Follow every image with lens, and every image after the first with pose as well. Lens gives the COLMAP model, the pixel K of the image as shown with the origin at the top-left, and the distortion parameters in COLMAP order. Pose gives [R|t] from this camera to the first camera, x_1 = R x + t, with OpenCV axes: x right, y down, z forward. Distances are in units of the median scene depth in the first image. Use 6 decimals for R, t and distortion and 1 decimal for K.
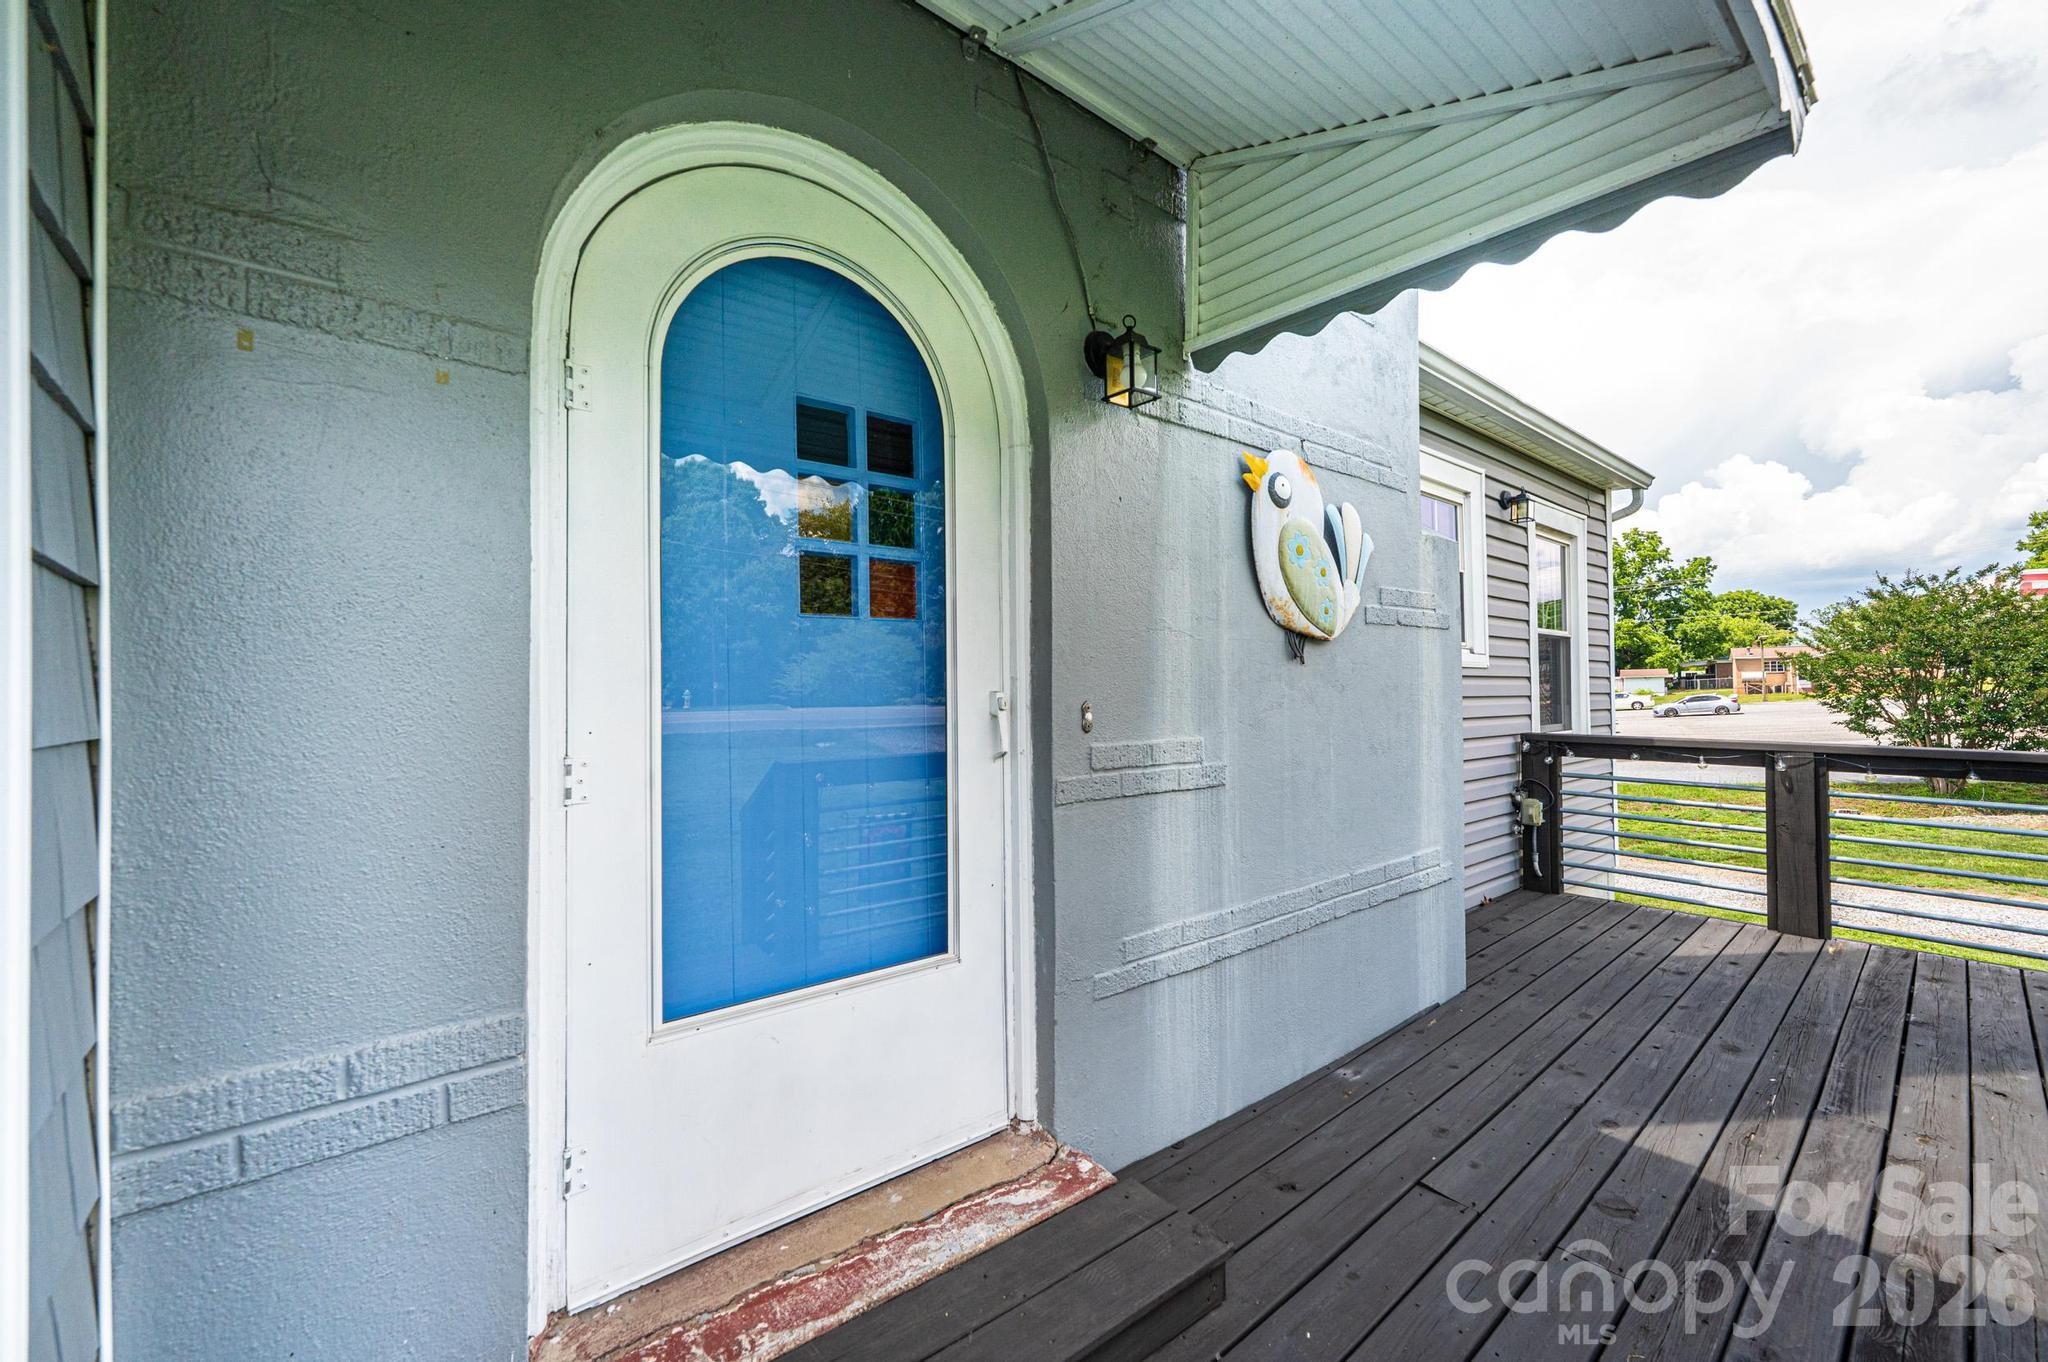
lens RADIAL K [[825.6, 0, 1024.8], [0, 825.6, 676.8], [0, 0, 1]] dist [0.002841, -0.000609]
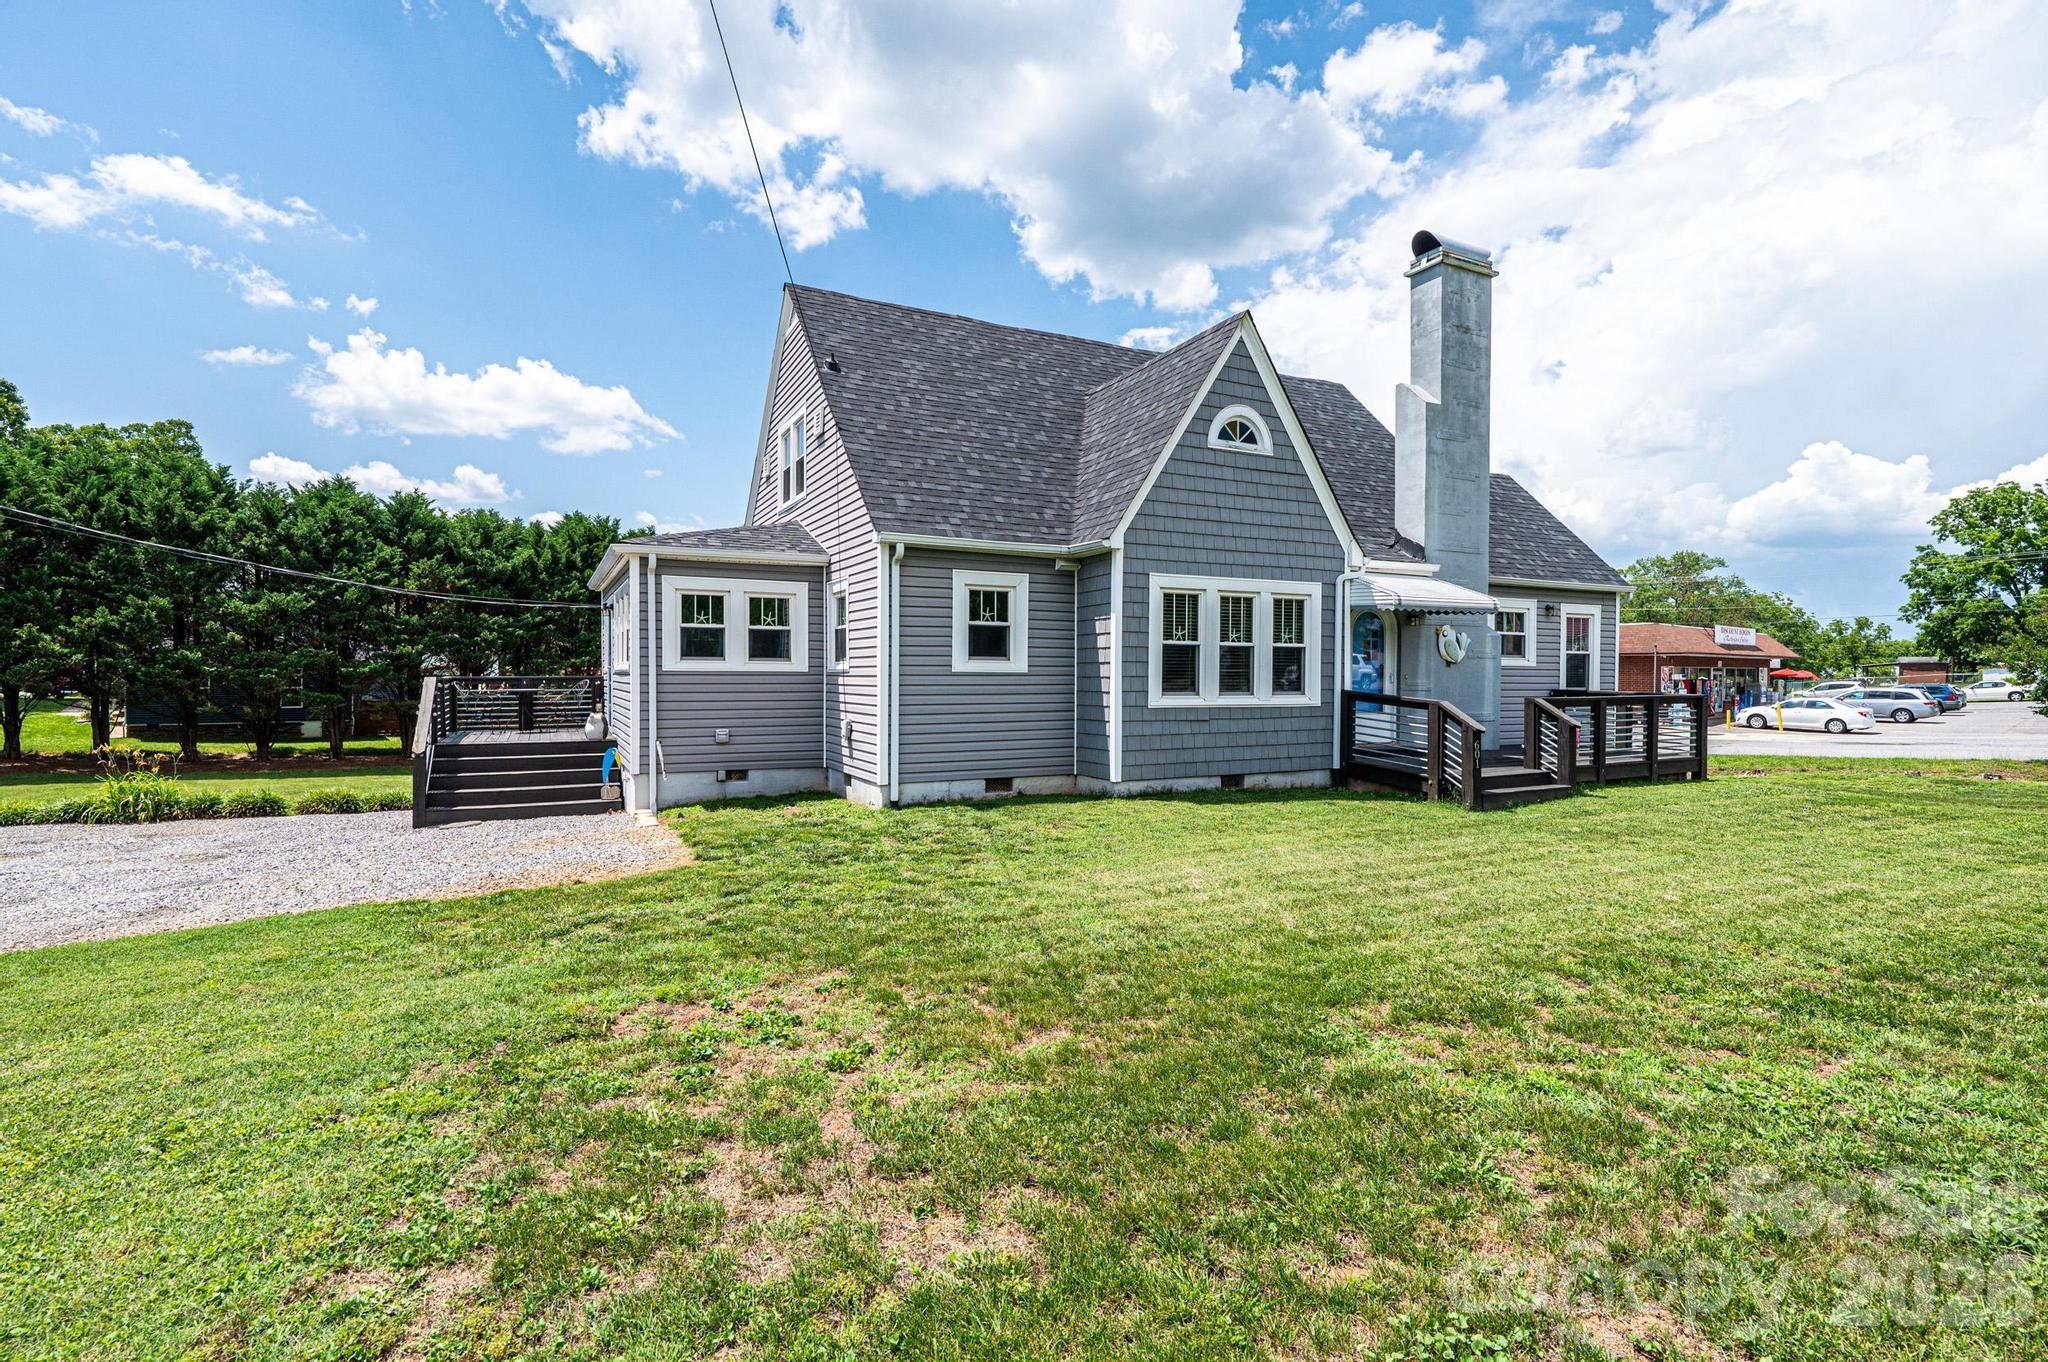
lens RADIAL K [[987.4, 0, 1024.0], [0, 987.4, 681.0], [0, 0, 1]] dist [-0.001358, 0.001722]
pose [[0.975435, 0.010691, -0.220029, -0.380776], [-0.005166, 0.999657, 0.025671, -0.033304], [0.220228, -0.023904, 0.975156, -2.383864]]
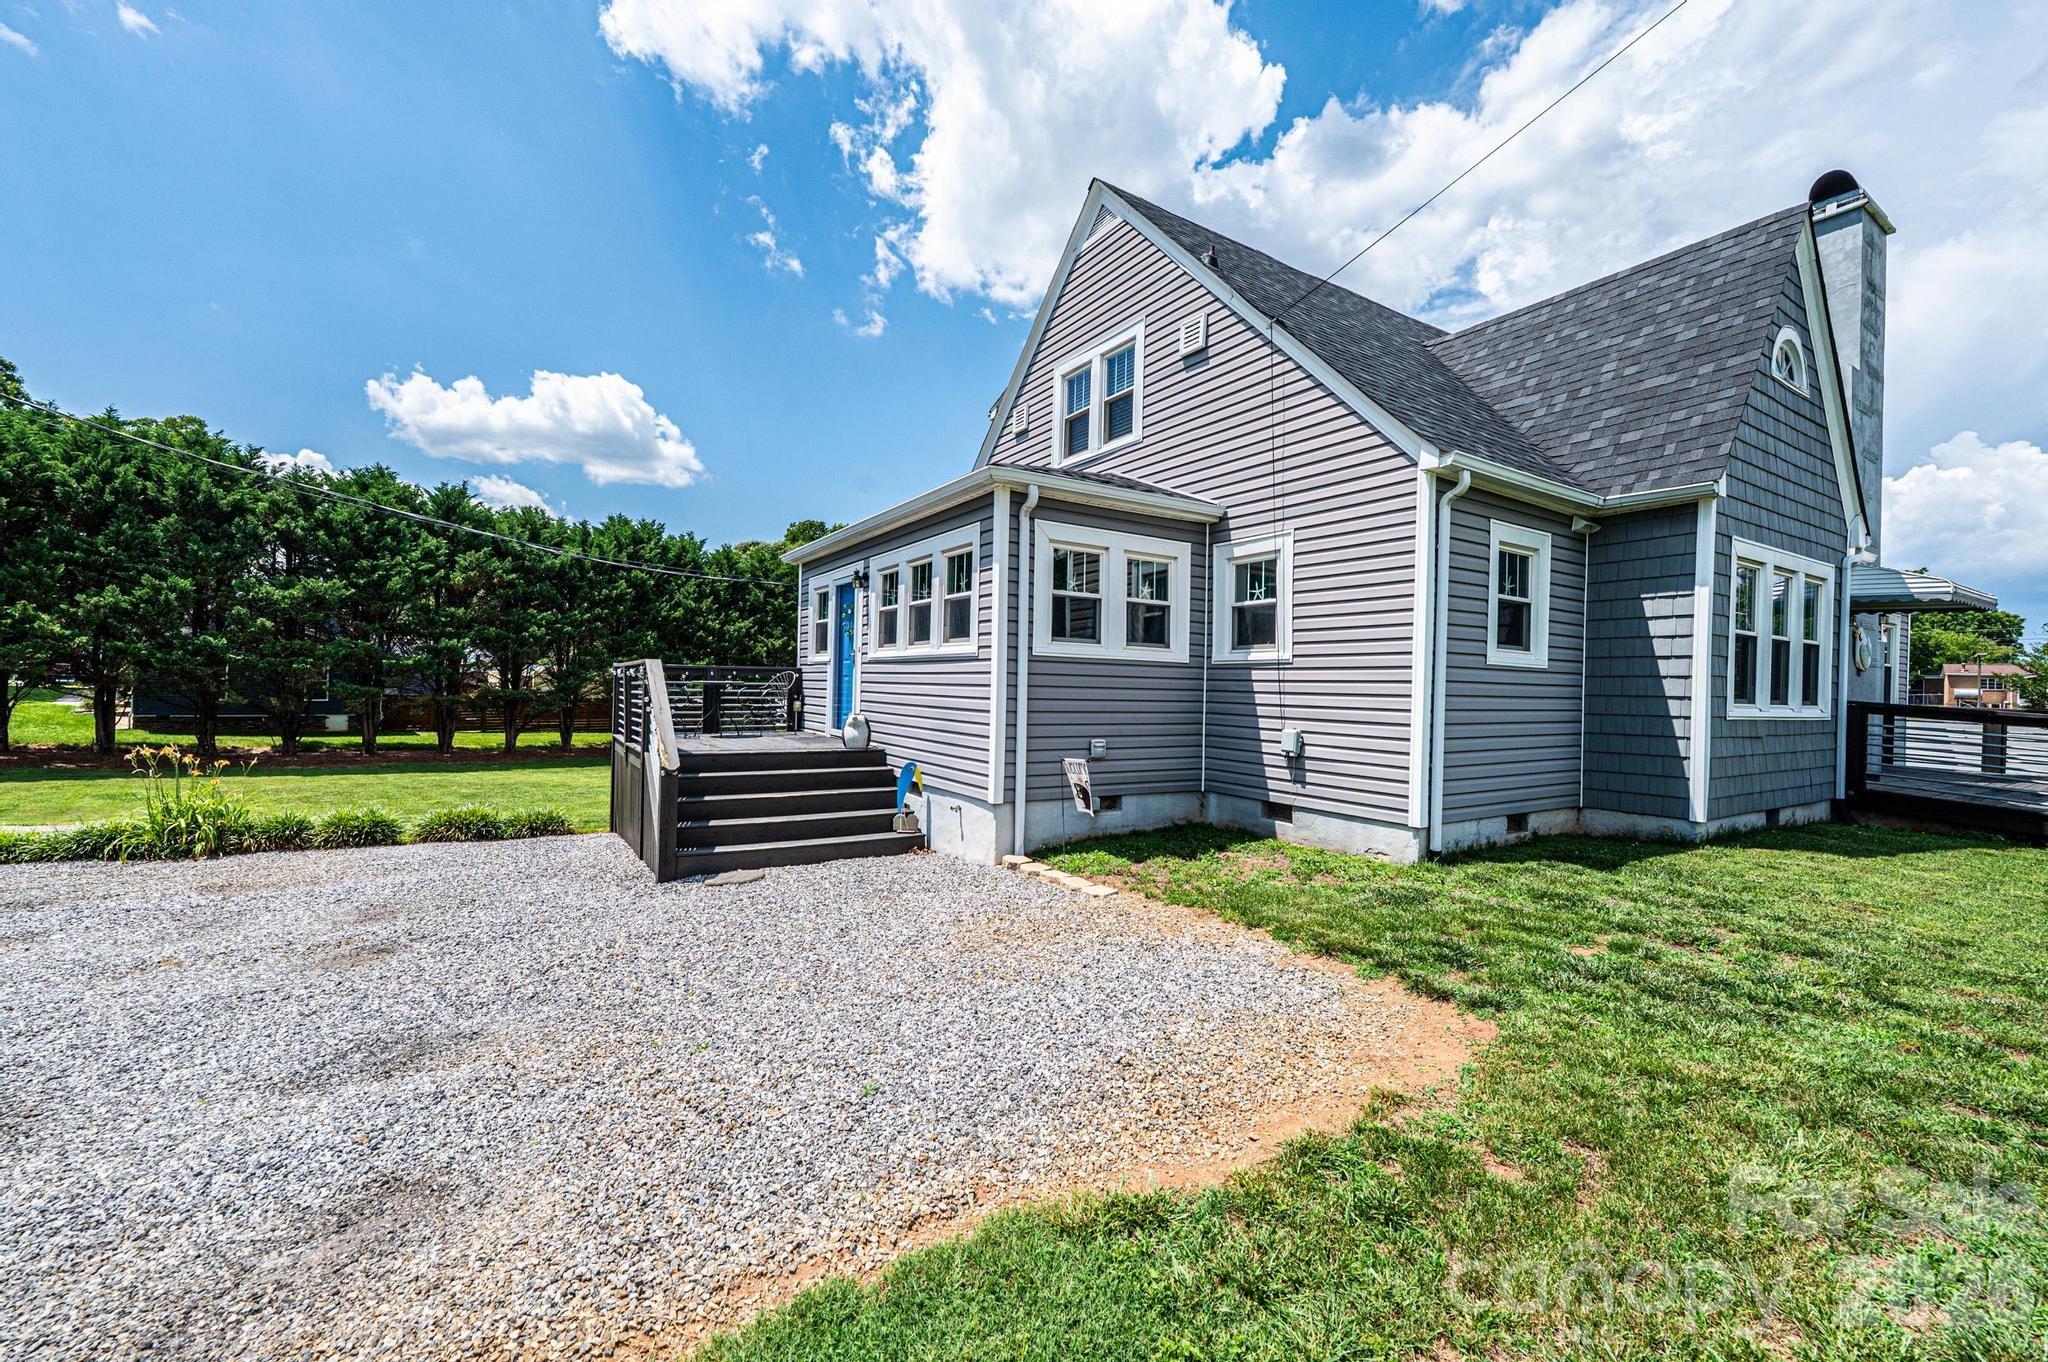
lens RADIAL K [[825.6, 0, 1024.8], [0, 825.6, 676.8], [0, 0, 1]] dist [0.002841, -0.000609]
pose [[0.991450, 0.027557, -0.127547, -1.513837], [-0.026791, 0.999611, 0.007719, 0.029255], [0.127710, -0.004236, 0.991802, -1.688904]]
